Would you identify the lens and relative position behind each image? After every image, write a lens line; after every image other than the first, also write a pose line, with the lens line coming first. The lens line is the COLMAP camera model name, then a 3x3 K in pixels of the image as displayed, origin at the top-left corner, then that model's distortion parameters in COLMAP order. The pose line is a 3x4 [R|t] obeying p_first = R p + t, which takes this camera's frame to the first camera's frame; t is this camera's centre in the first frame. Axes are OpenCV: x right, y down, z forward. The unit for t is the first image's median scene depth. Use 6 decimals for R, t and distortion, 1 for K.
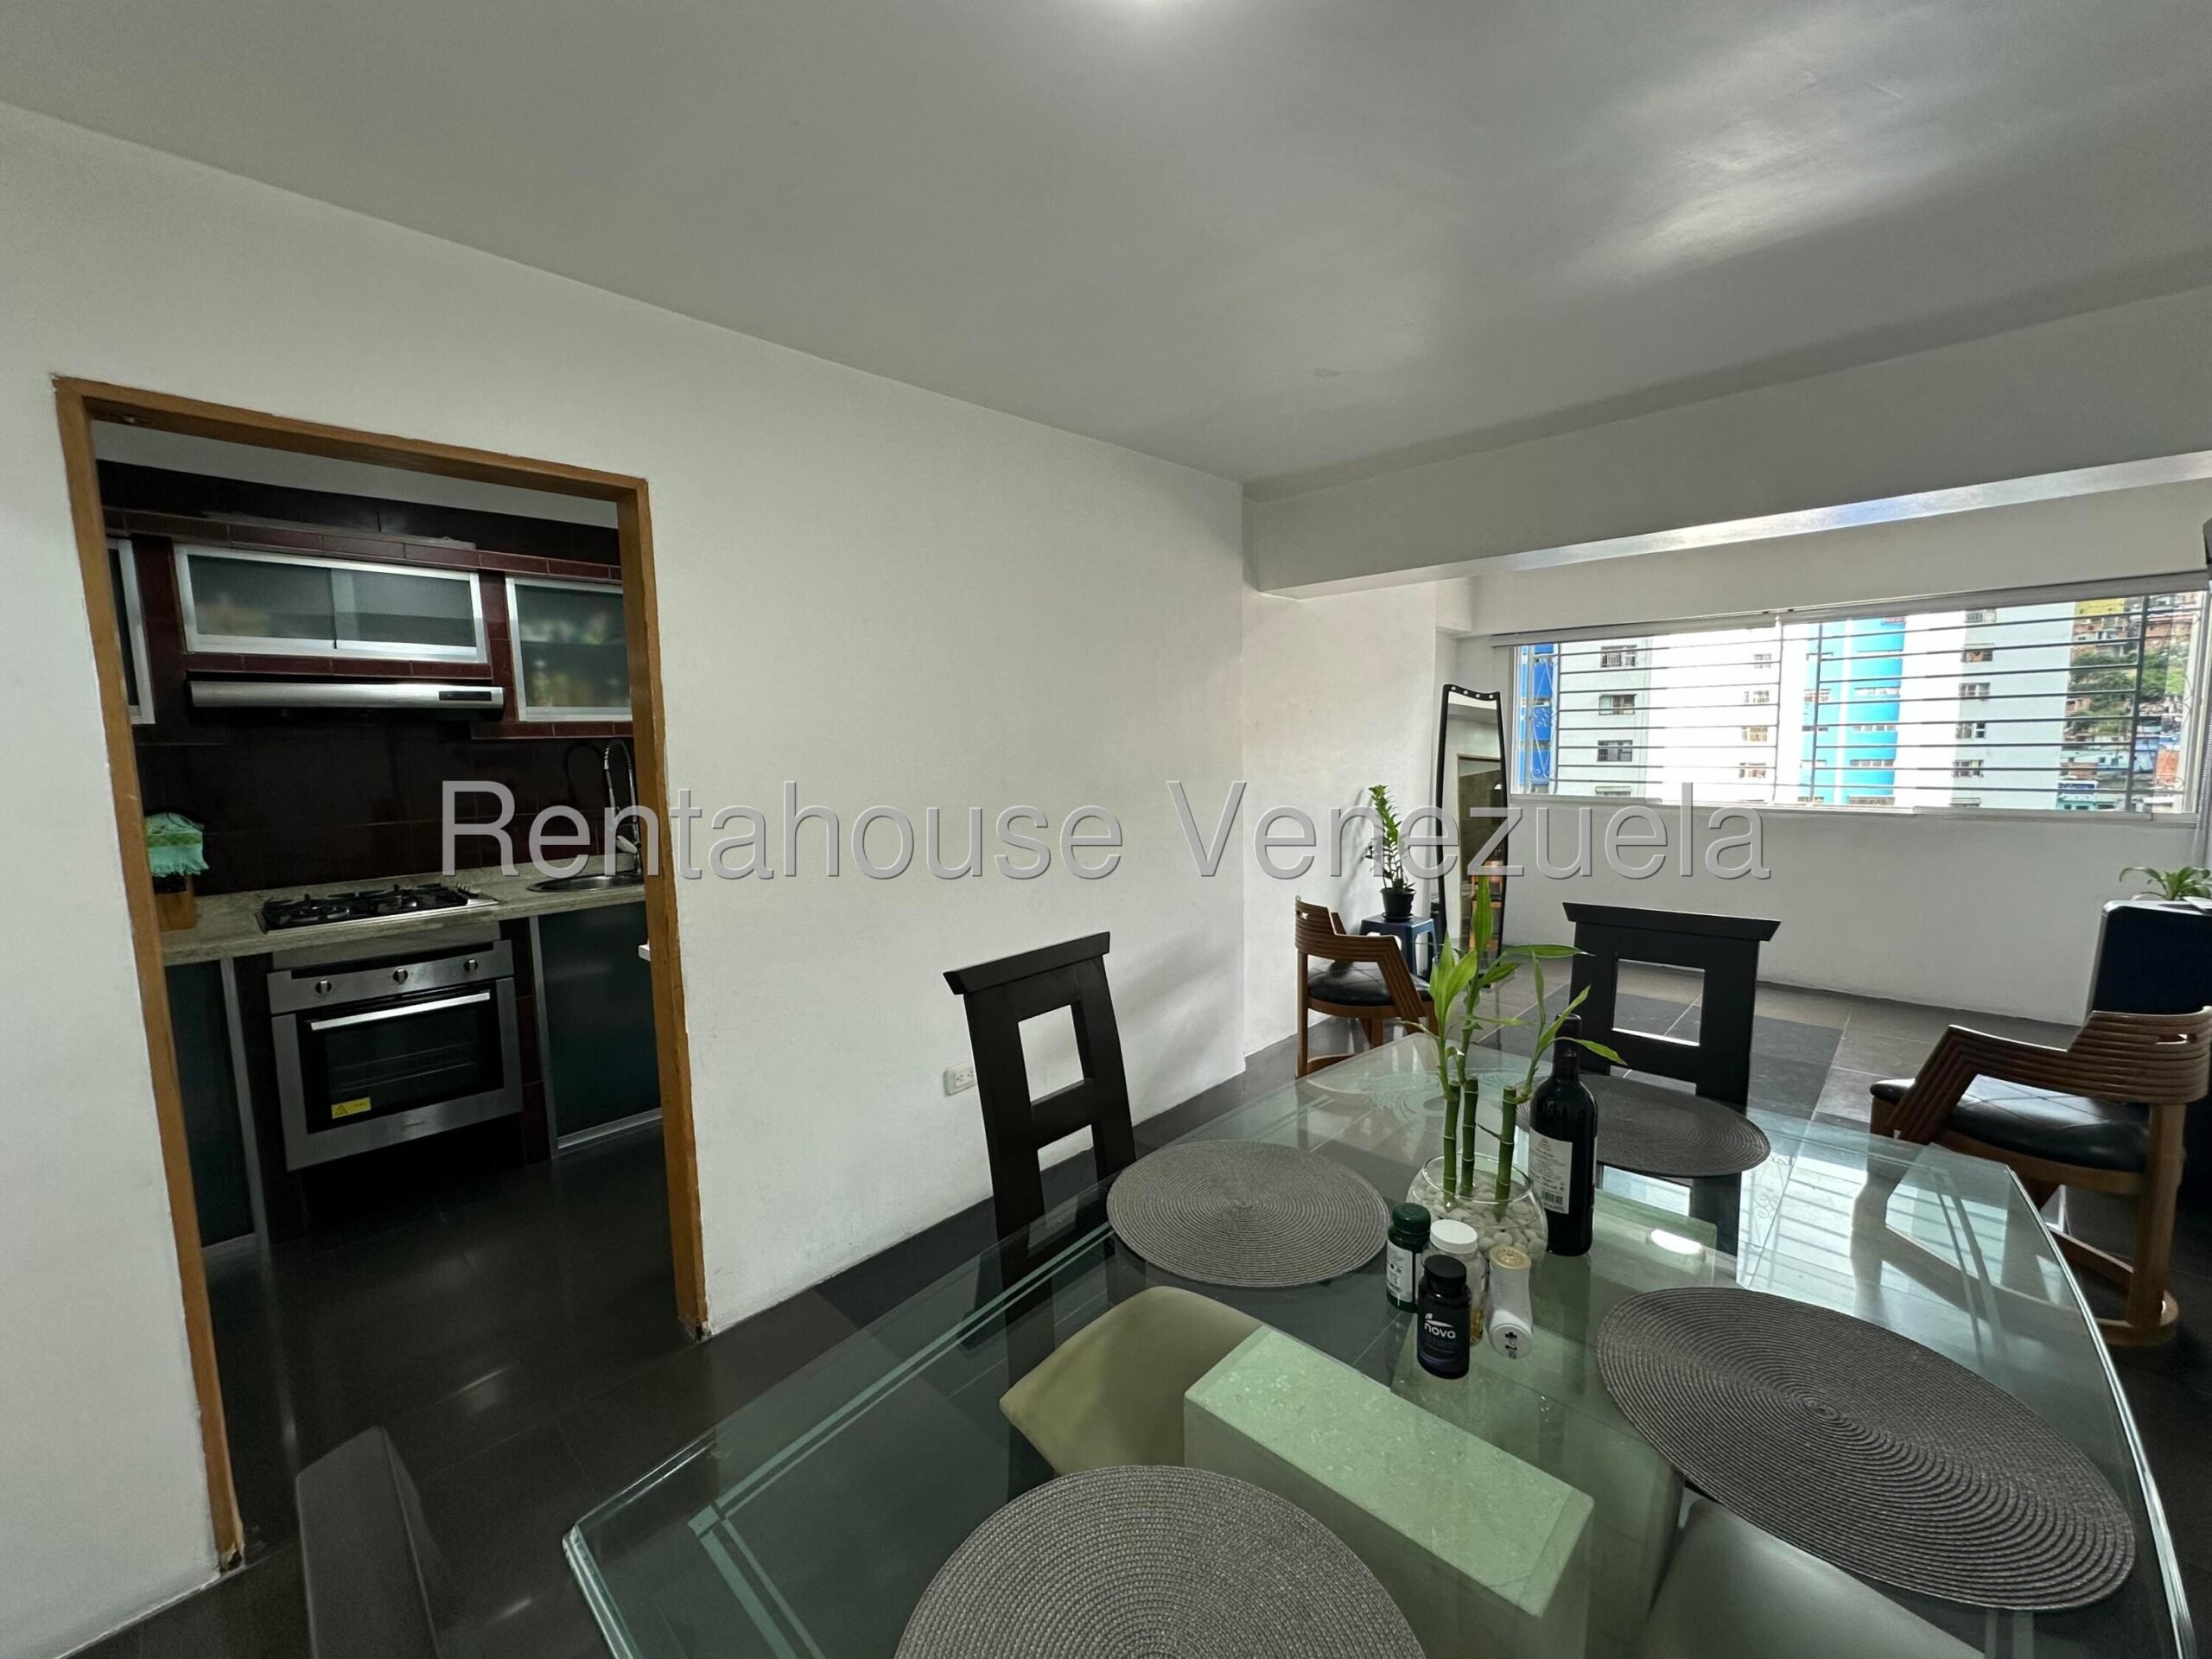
lens RADIAL K [[885.2, 0, 1102.2], [0, 885.2, 826.7], [0, 0, 1]] dist [-0.002473, 0.001084]
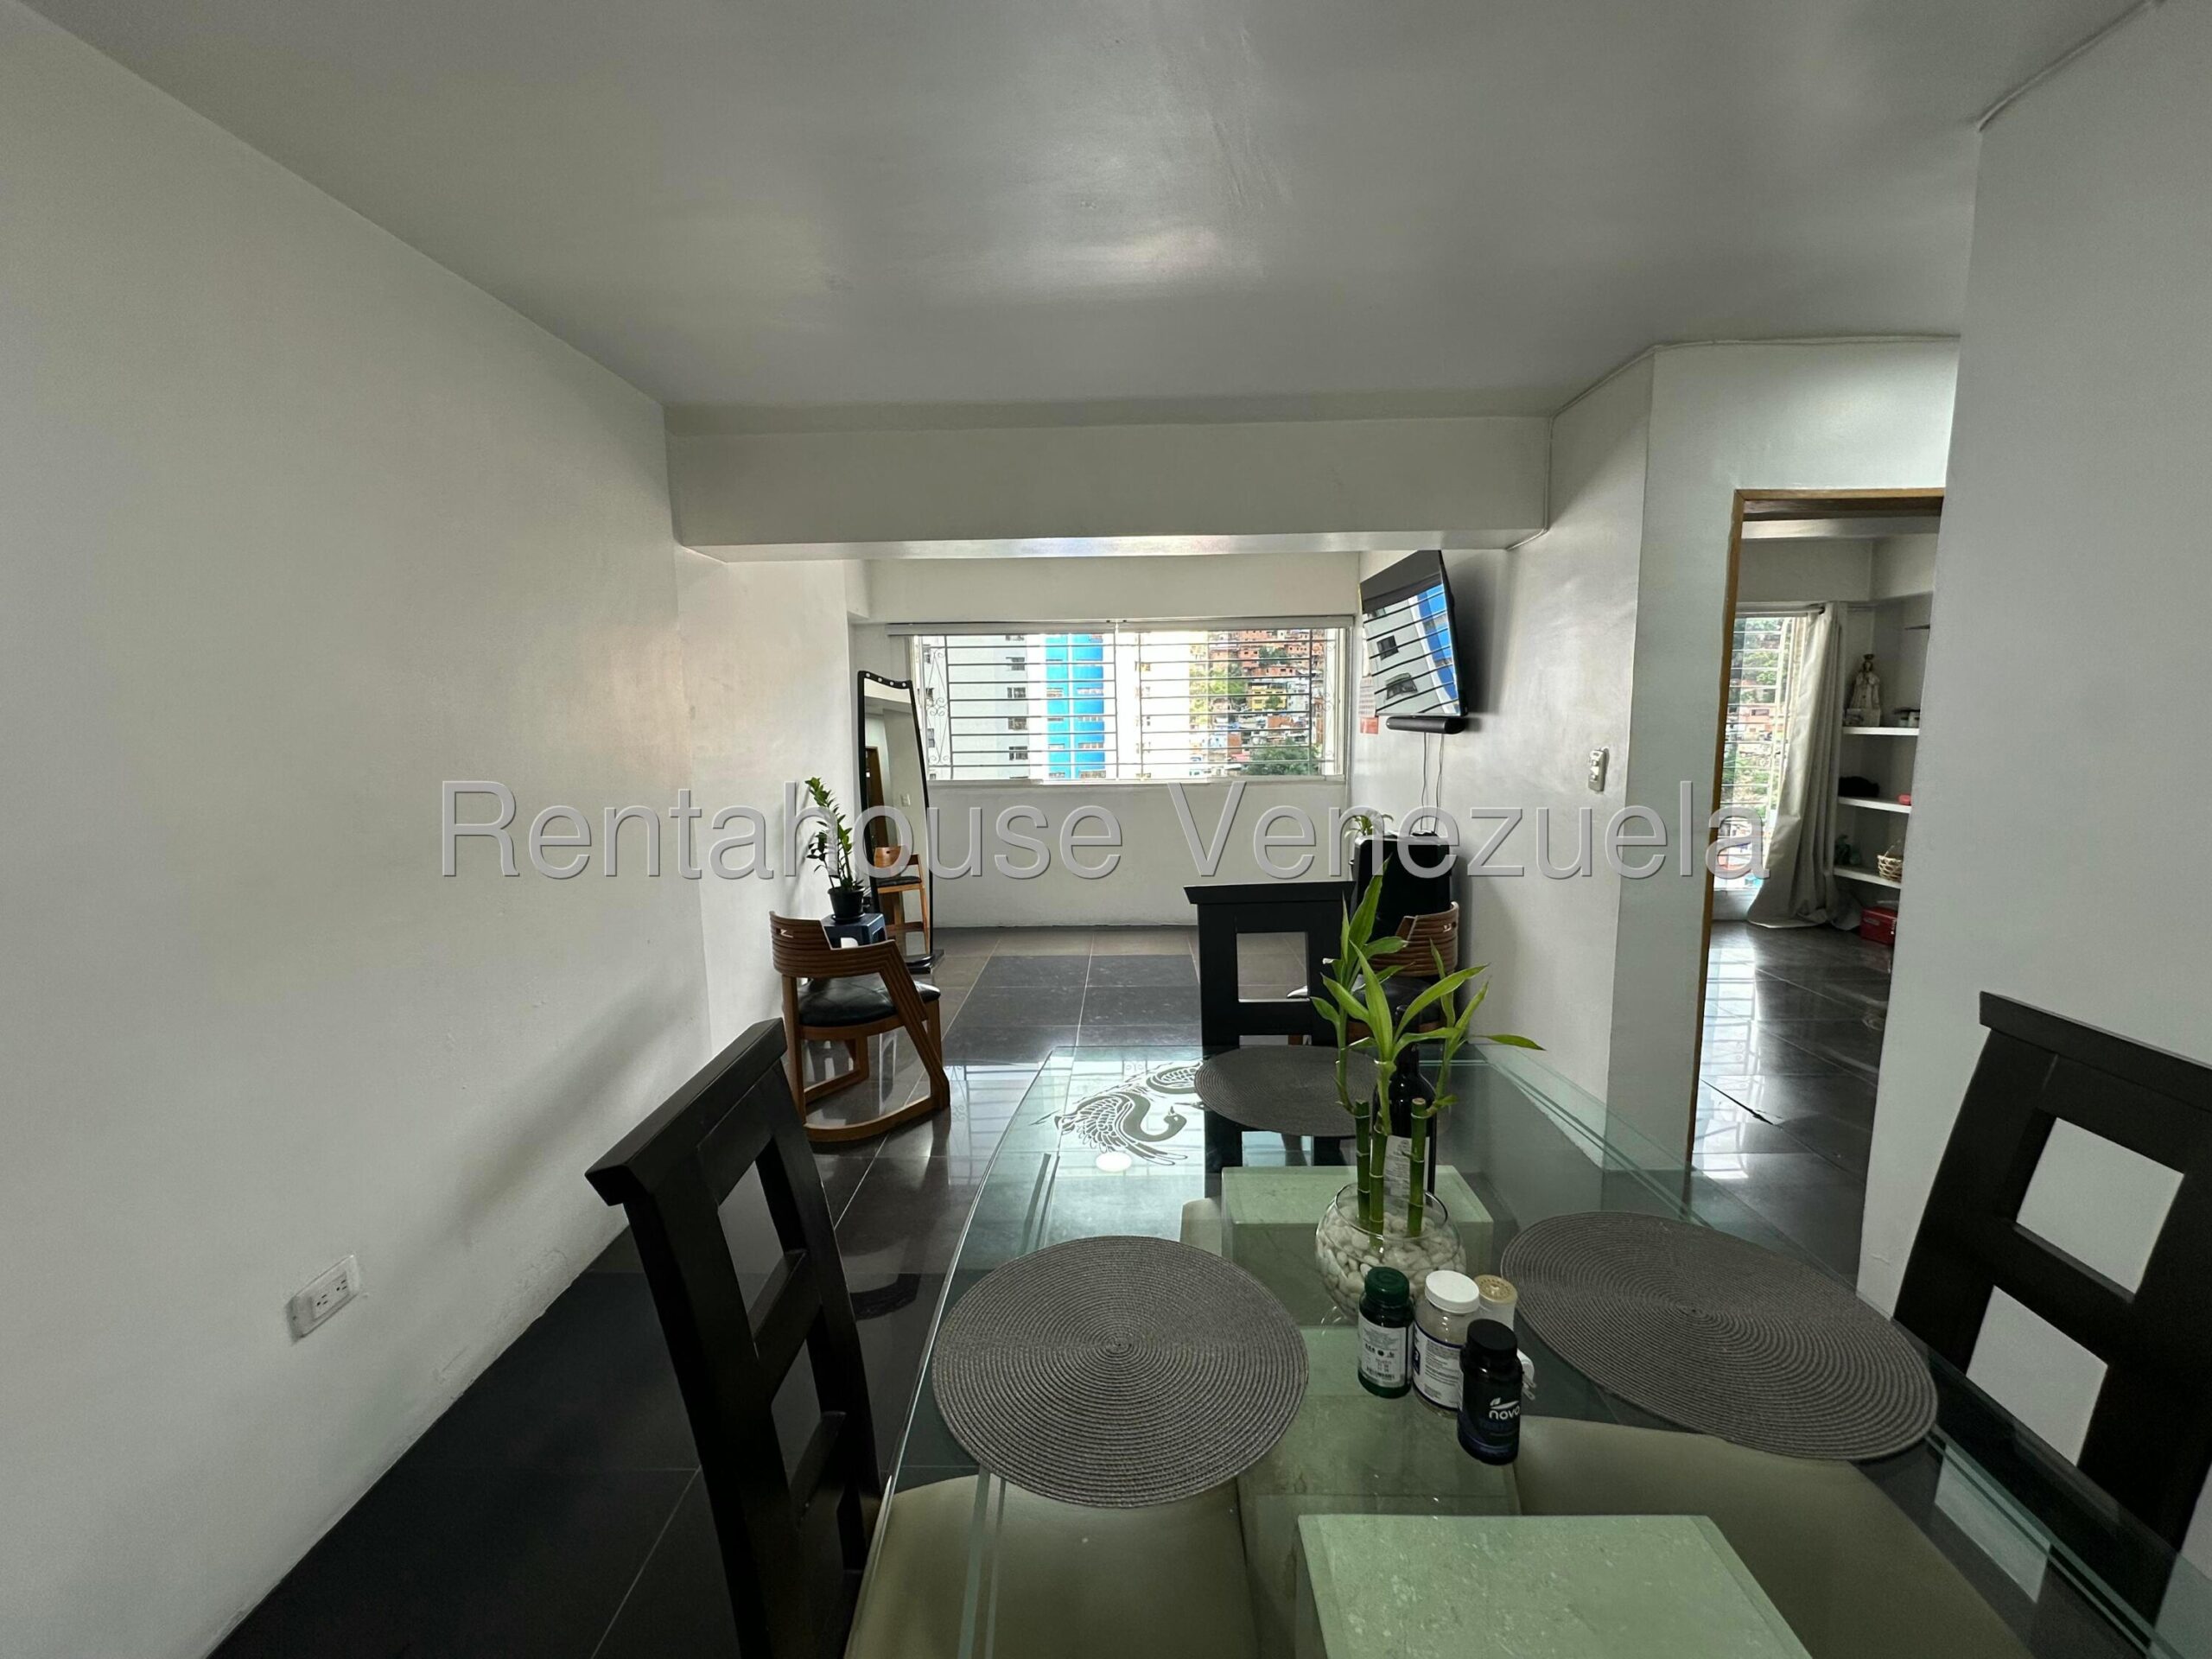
lens RADIAL K [[885.2, 0, 1110.6], [0, 885.2, 829.8], [0, 0, 1]] dist [-0.002473, 0.001084]
pose [[0.738610, -0.080360, 0.669326, -0.081462], [0.069948, 0.996646, 0.042470, -0.010721], [-0.670494, 0.015449, 0.741754, 0.115754]]
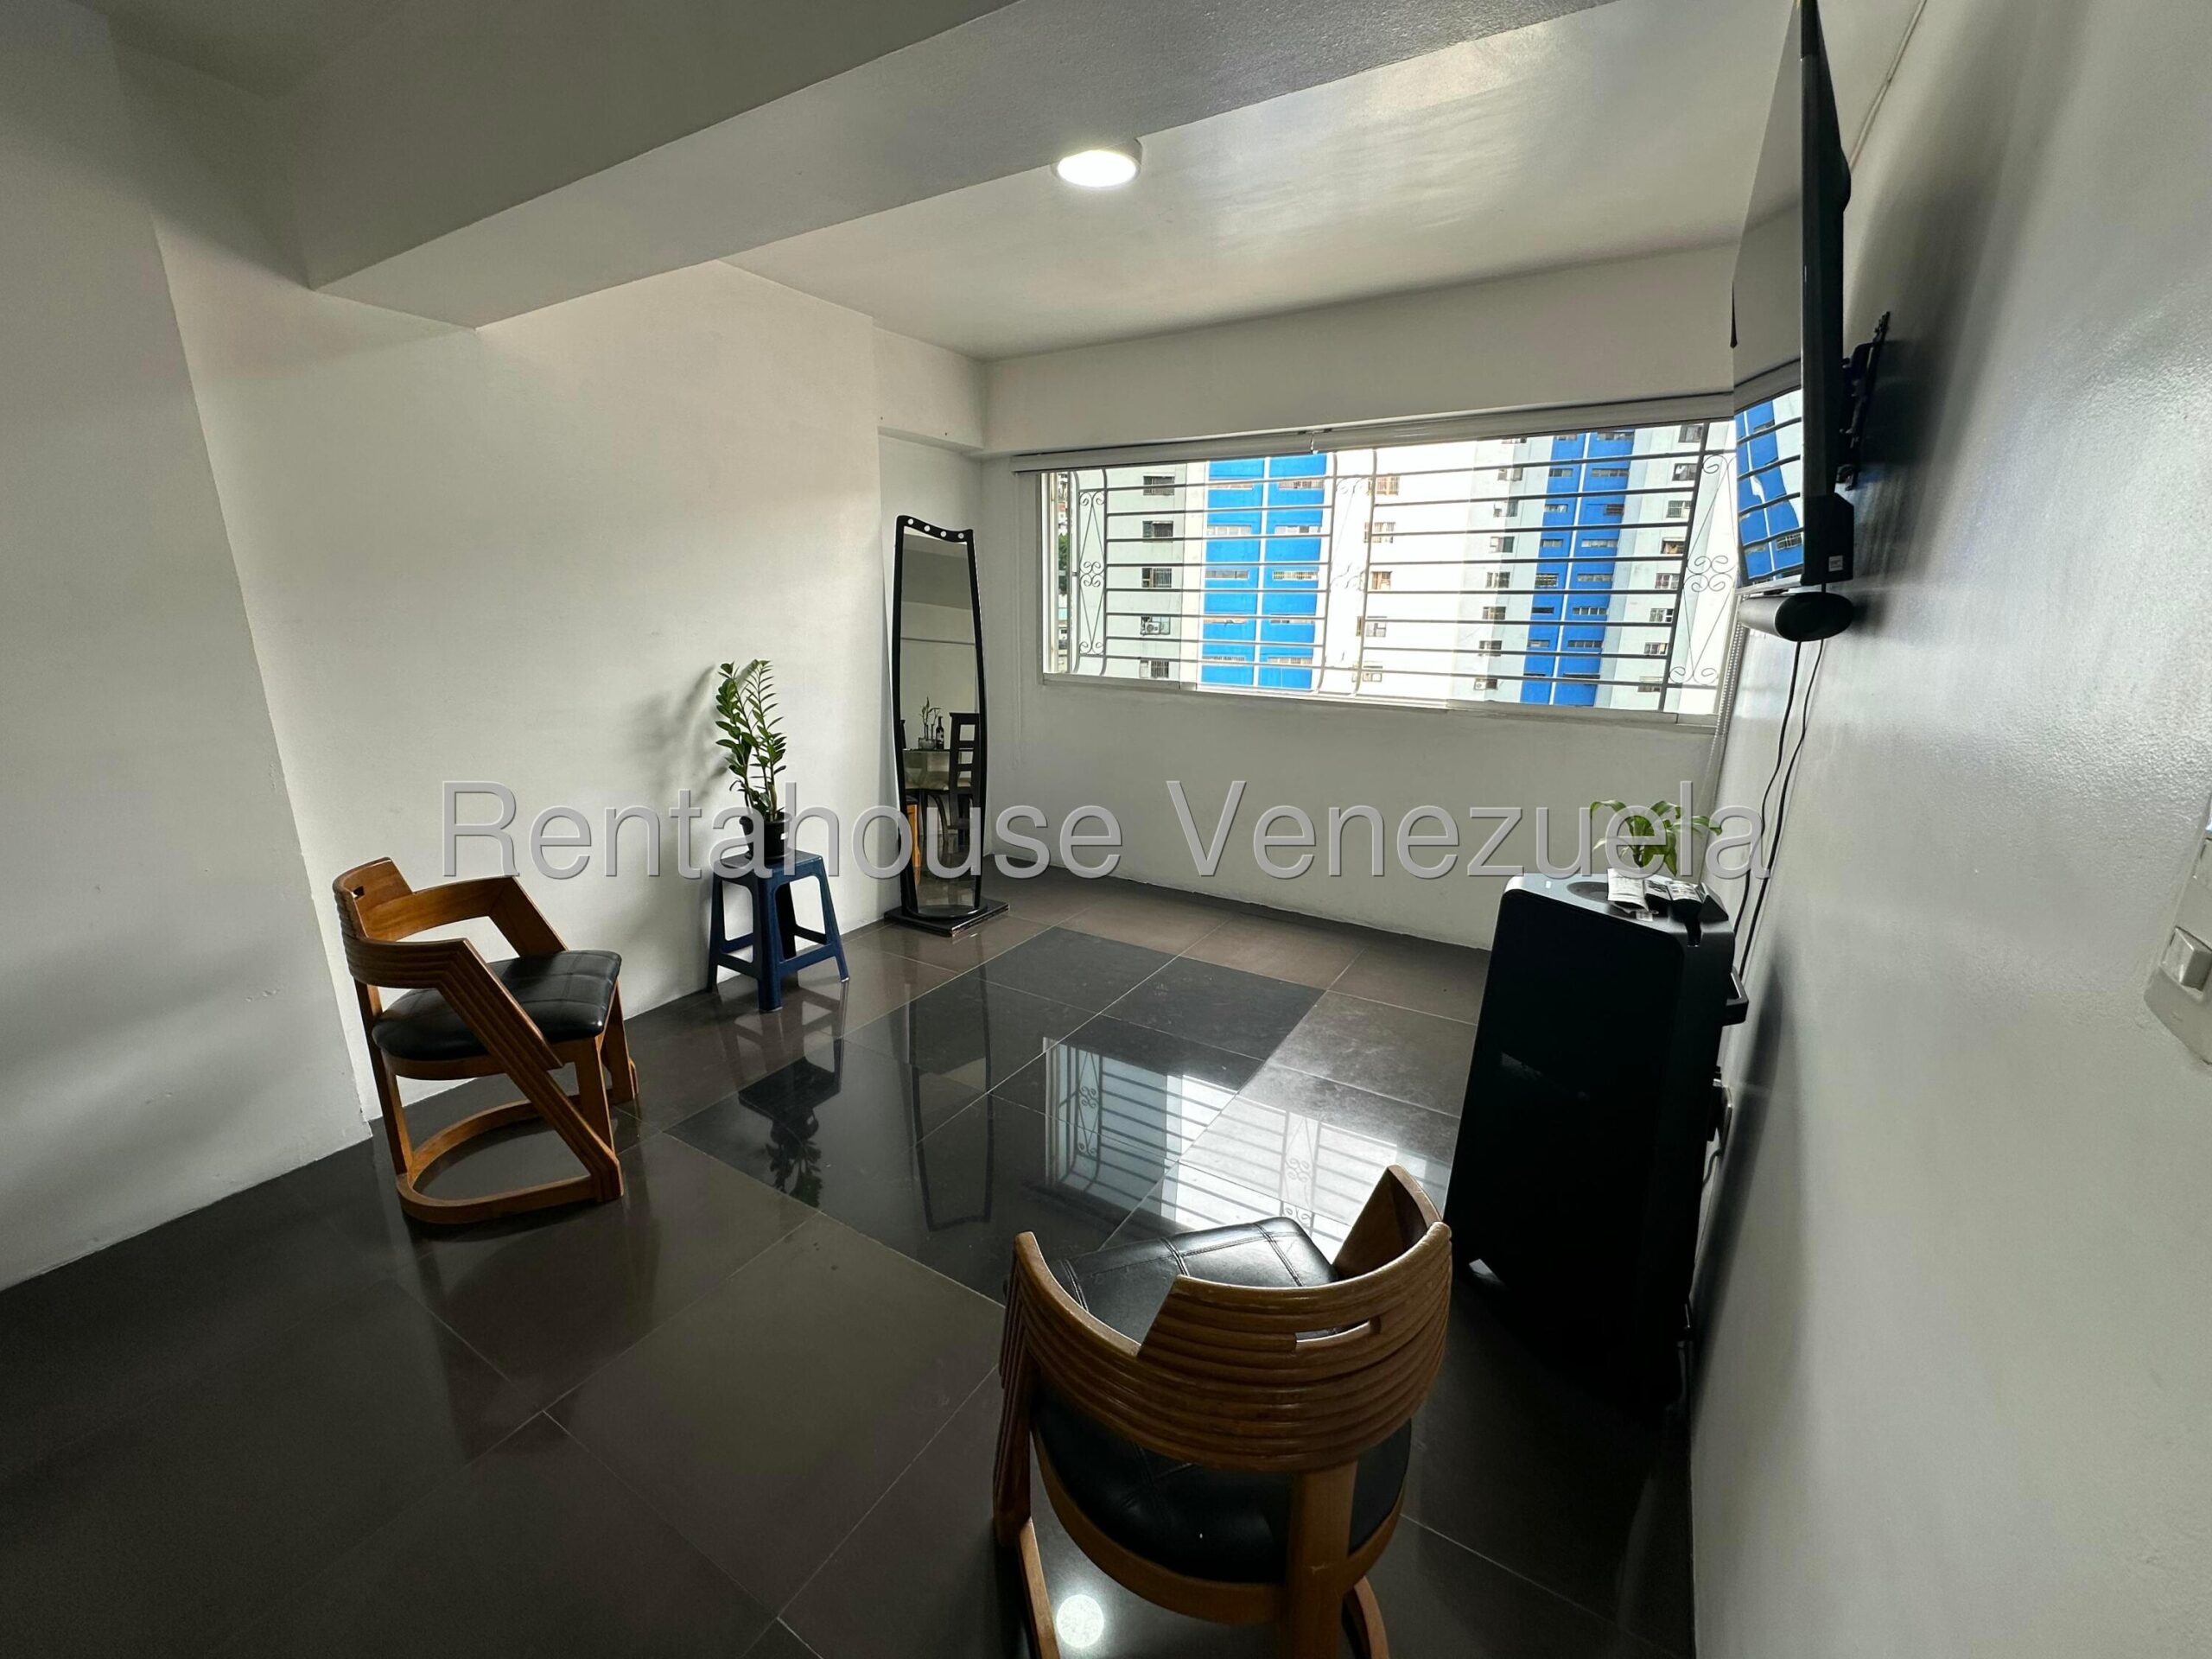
lens RADIAL K [[885.2, 0, 1061.3], [0, 885.2, 839.0], [0, 0, 1]] dist [-0.002473, 0.001084]
pose [[0.984394, -0.020918, 0.174731, 0.442810], [-0.006433, 0.987969, 0.154521, -0.018403], [-0.175861, -0.153234, 0.972416, 0.287501]]
